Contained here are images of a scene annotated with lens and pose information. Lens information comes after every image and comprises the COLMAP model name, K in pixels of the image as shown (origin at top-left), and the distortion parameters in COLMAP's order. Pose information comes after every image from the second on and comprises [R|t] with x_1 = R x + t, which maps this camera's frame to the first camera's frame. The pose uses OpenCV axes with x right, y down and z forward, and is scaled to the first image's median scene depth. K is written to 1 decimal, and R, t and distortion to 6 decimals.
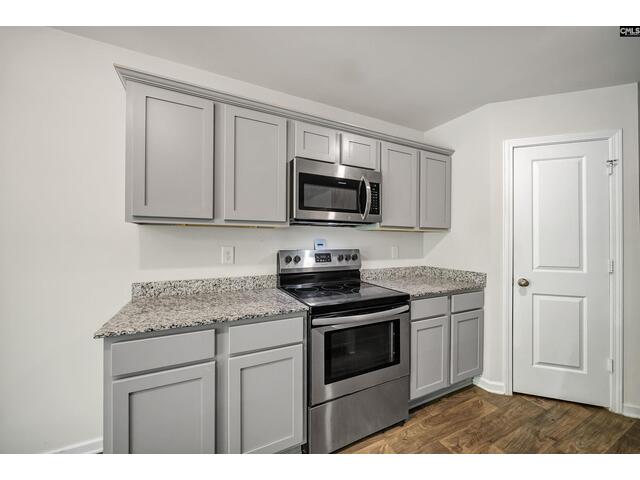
lens RADIAL K [[242.2, 0, 313.2], [0, 242.2, 239.5], [0, 0, 1]] dist [-0.011389, -0.000098]
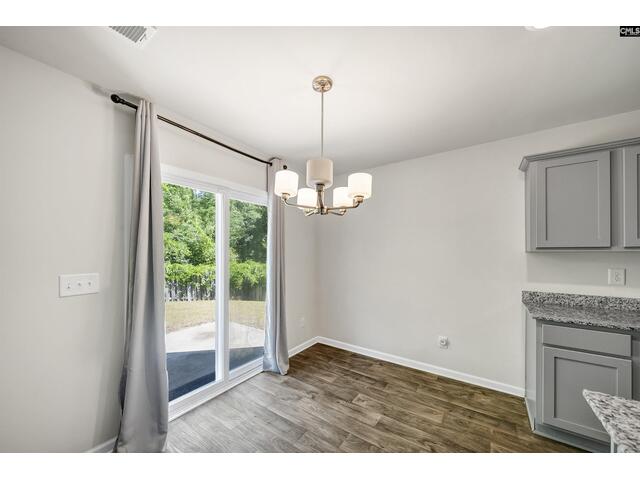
lens RADIAL K [[234.3, 0, 317.4], [0, 234.3, 252.3], [0, 0, 1]] dist [0.000541, 0.000313]
pose [[0.485319, -0.006945, -0.874309, -0.082519], [0.005664, 0.999972, -0.004800, -0.051672], [0.874319, -0.002622, 0.485345, -0.731589]]
